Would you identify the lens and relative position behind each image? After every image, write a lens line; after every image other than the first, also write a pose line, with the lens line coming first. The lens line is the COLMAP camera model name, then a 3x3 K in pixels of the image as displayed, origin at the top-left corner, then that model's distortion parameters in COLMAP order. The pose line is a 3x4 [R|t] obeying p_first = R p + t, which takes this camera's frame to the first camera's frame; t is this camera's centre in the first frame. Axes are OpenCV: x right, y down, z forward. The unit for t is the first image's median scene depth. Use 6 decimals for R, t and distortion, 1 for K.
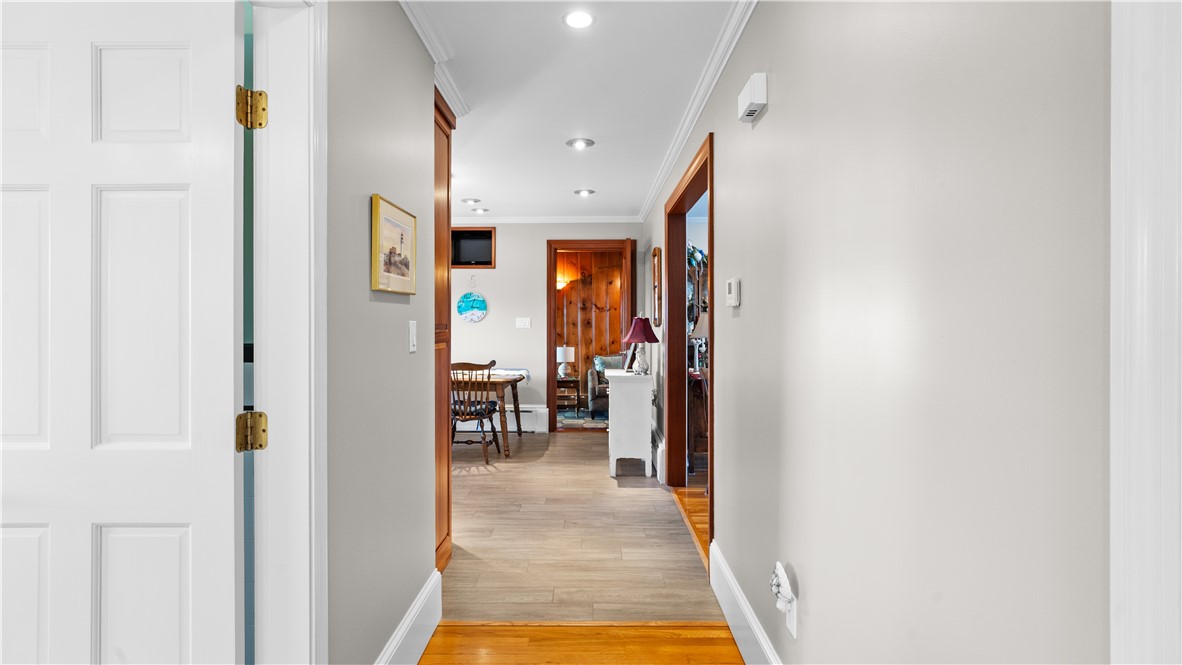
lens RADIAL K [[557.1, 0, 589.8], [0, 557.1, 325.8], [0, 0, 1]] dist [-0.019182, 0.004336]
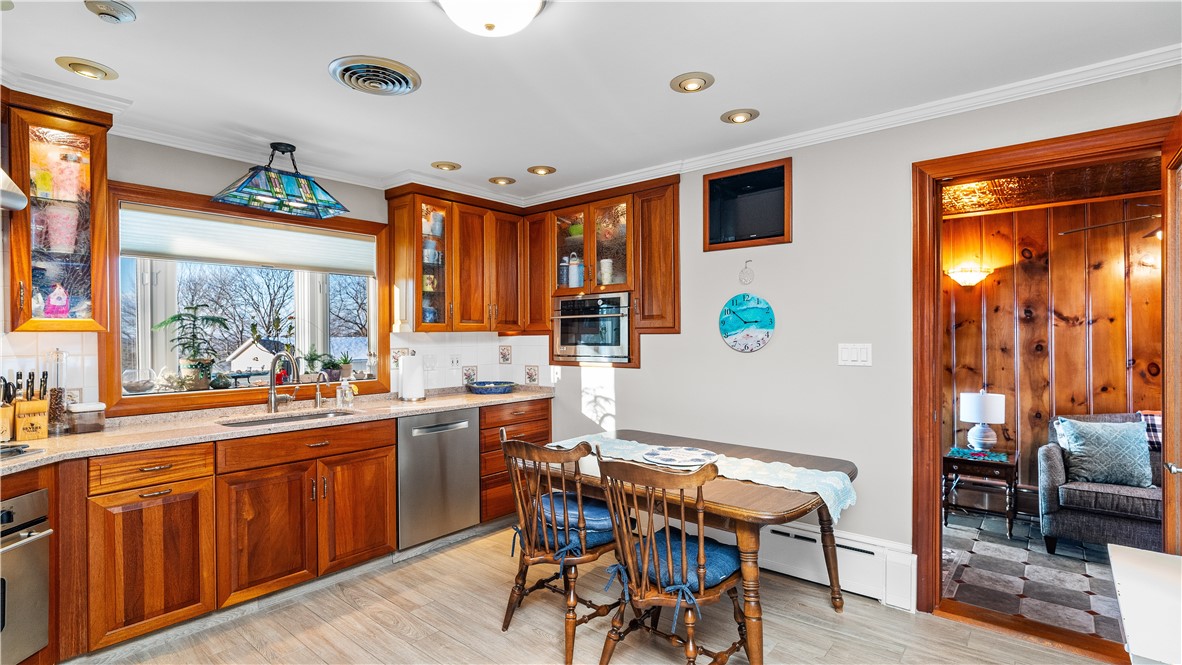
lens RADIAL K [[557.1, 0, 581.5], [0, 557.1, 333.3], [0, 0, 1]] dist [-0.019182, 0.004336]
pose [[0.764368, -0.002416, -0.644776, 0.002162], [-0.004478, 0.999949, -0.009055, -0.012364], [0.644765, 0.009809, 0.764318, 0.352802]]
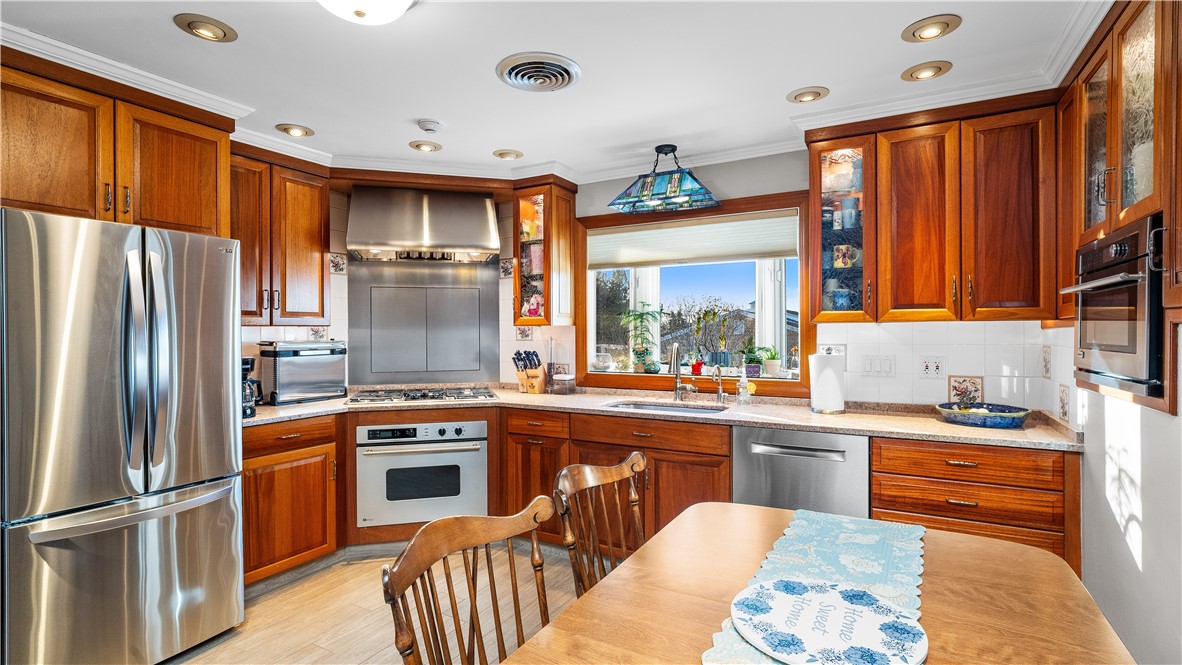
lens RADIAL K [[557.1, 0, 606.8], [0, 557.1, 329.8], [0, 0, 1]] dist [-0.019182, 0.004336]
pose [[-0.481904, 0.003056, -0.876218, -0.023628], [-0.005782, 0.999961, 0.006667, -0.014128], [0.876205, 0.008279, -0.481868, 0.640894]]
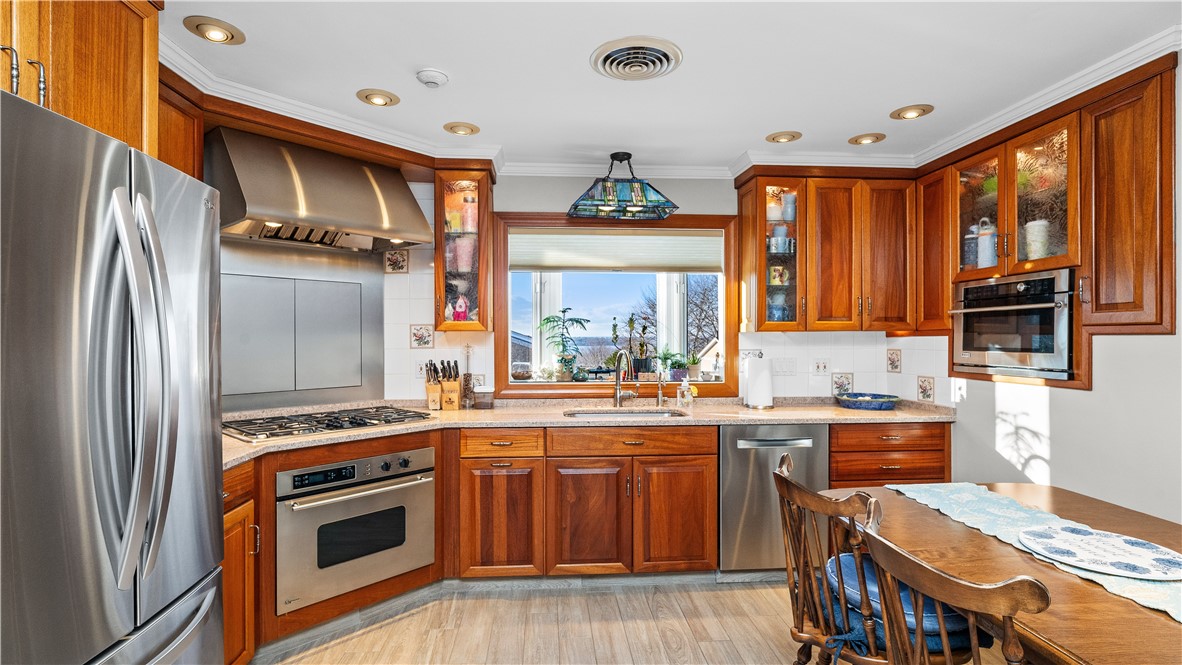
lens RADIAL K [[557.1, 0, 594.7], [0, 557.1, 335.2], [0, 0, 1]] dist [-0.019182, 0.004336]
pose [[0.075312, 0.000423, -0.997160, 0.001887], [-0.012569, 0.999921, -0.000525, -0.012582], [0.997081, 0.012573, 0.075311, 0.453547]]
